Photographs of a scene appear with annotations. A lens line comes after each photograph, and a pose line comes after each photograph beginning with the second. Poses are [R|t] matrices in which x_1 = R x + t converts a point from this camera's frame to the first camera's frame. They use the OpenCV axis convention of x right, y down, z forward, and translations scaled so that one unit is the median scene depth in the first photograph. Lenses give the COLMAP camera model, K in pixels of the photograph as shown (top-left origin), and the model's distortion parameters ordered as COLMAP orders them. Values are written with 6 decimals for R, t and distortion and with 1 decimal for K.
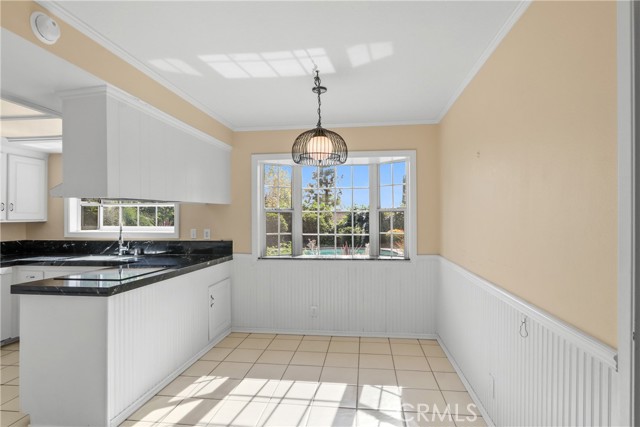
lens RADIAL K [[356.0, 0, 320.7], [0, 356.0, 215.1], [0, 0, 1]] dist [0.000029, 0.000000]
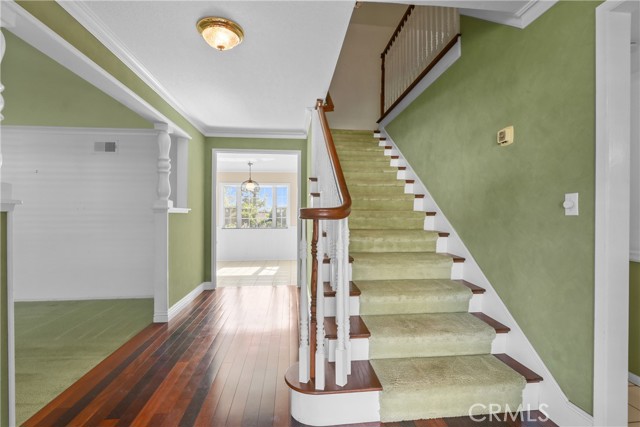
lens RADIAL K [[298.4, 0, 321.9], [0, 298.4, 213.4], [0, 0, 1]] dist [-0.004748, -0.000582]
pose [[0.971891, 0.007358, 0.235314, -0.003253], [-0.006150, 0.999964, -0.005869, 0.028554], [-0.235349, 0.004257, 0.971902, -0.857591]]
